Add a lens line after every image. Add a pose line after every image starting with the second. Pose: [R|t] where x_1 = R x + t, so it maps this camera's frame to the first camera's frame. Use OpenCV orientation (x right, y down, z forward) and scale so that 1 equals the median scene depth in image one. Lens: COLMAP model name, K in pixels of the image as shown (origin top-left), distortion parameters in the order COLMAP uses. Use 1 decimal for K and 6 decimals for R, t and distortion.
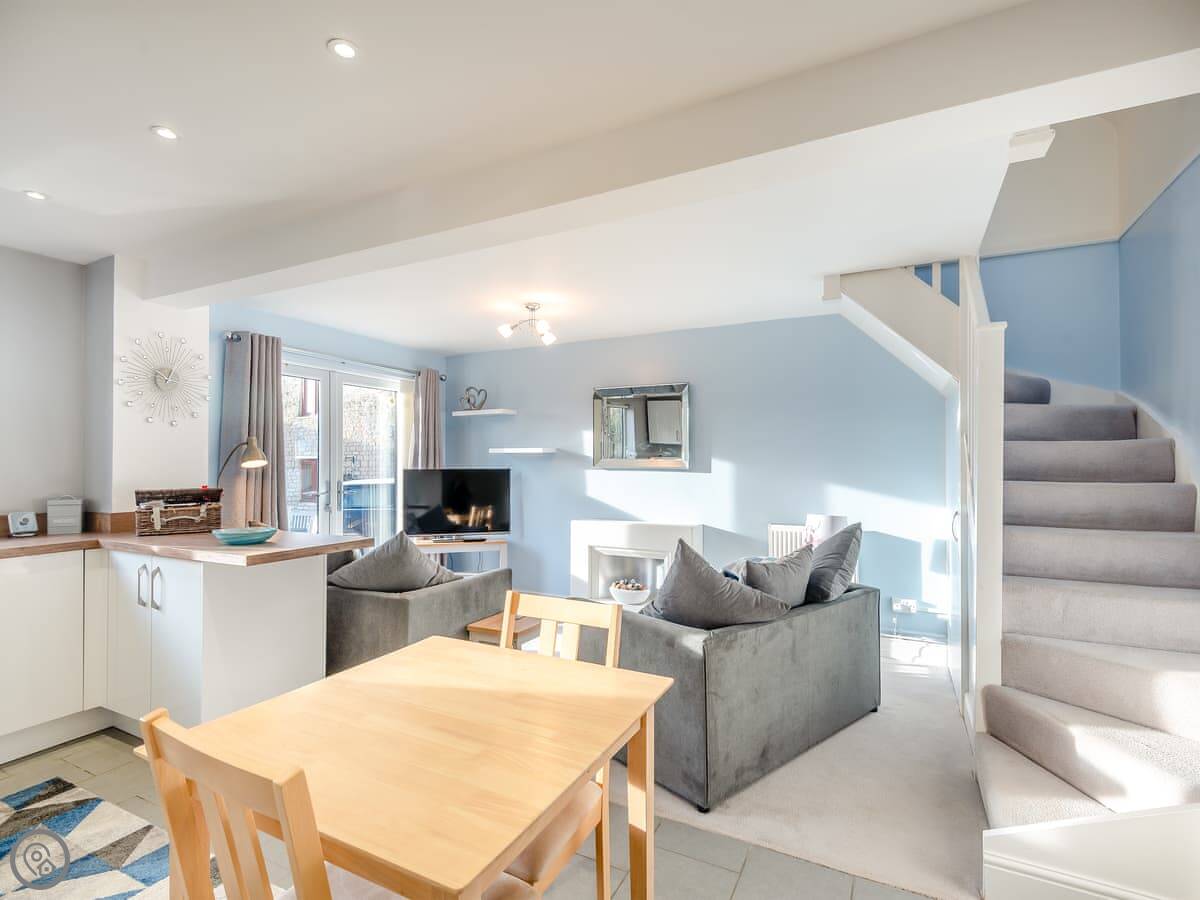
lens RADIAL K [[554.0, 0, 609.9], [0, 554.0, 459.1], [0, 0, 1]] dist [0.014153, -0.006578]
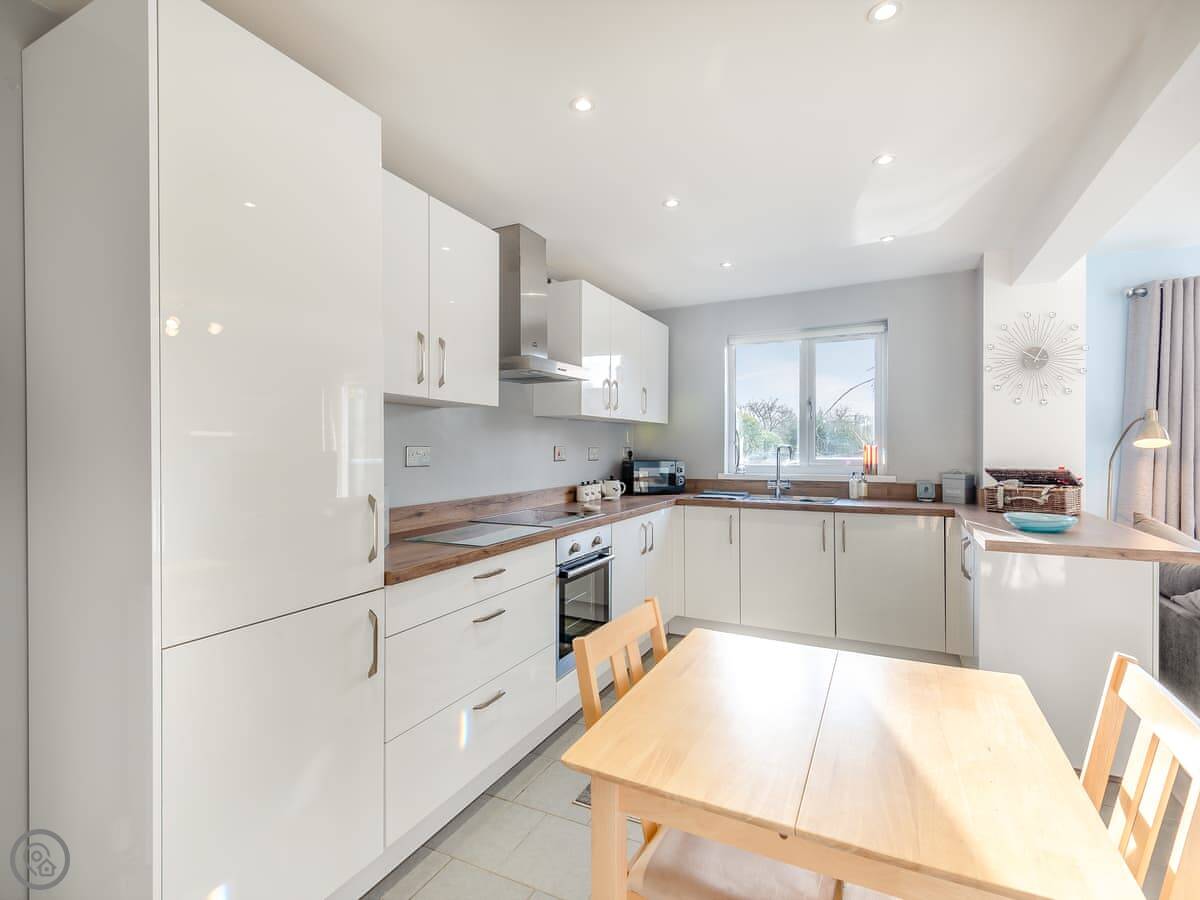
lens RADIAL K [[570.9, 0, 609.3], [0, 570.9, 456.8], [0, 0, 1]] dist [0.021106, -0.000284]
pose [[0.022779, 0.016459, -0.999605, 0.183282], [0.010213, 0.999808, 0.016695, 0.005714], [0.999688, -0.010590, 0.022607, 0.187145]]
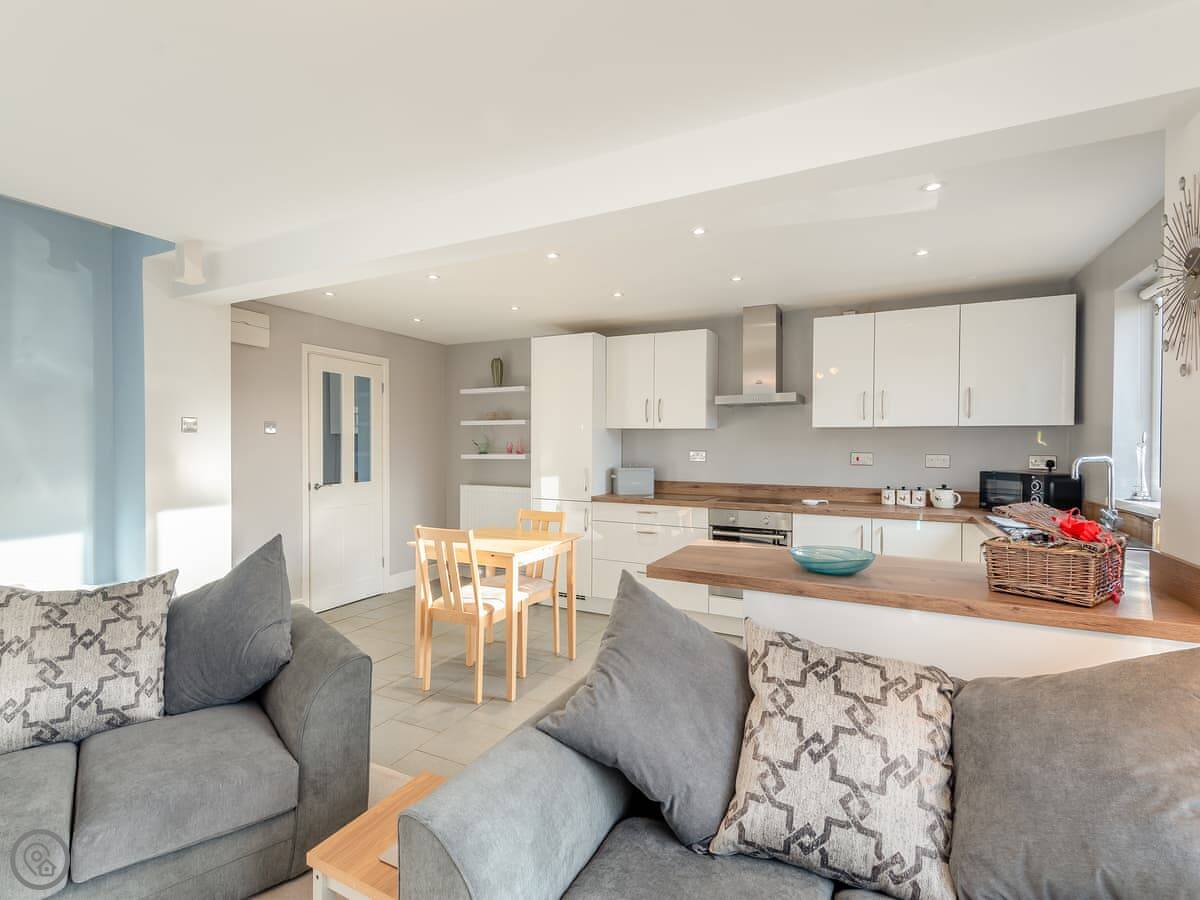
lens RADIAL K [[554.0, 0, 603.9], [0, 554.0, 454.5], [0, 0, 1]] dist [0.014153, -0.006578]
pose [[-0.999618, -0.006961, -0.026740, -0.278440], [-0.007257, 0.999913, 0.010985, -0.001110], [0.026662, 0.011174, -0.999582, 1.222102]]
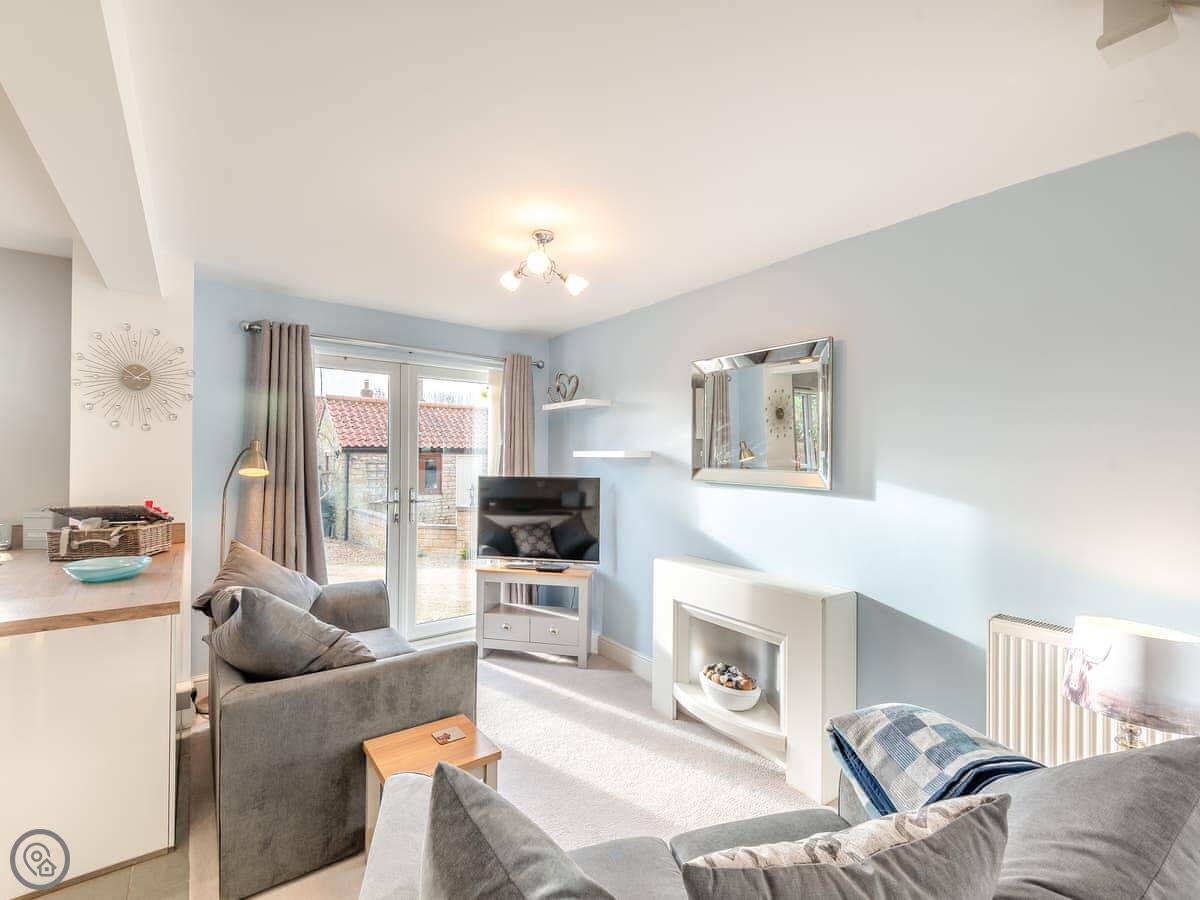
lens RADIAL K [[554.0, 0, 604.8], [0, 554.0, 453.0], [0, 0, 1]] dist [0.014153, -0.006578]
pose [[0.898436, 0.005020, -0.439075, 0.216087], [-0.005591, 0.999984, -0.000007, -0.023388], [0.439068, 0.002462, 0.898450, 0.454295]]
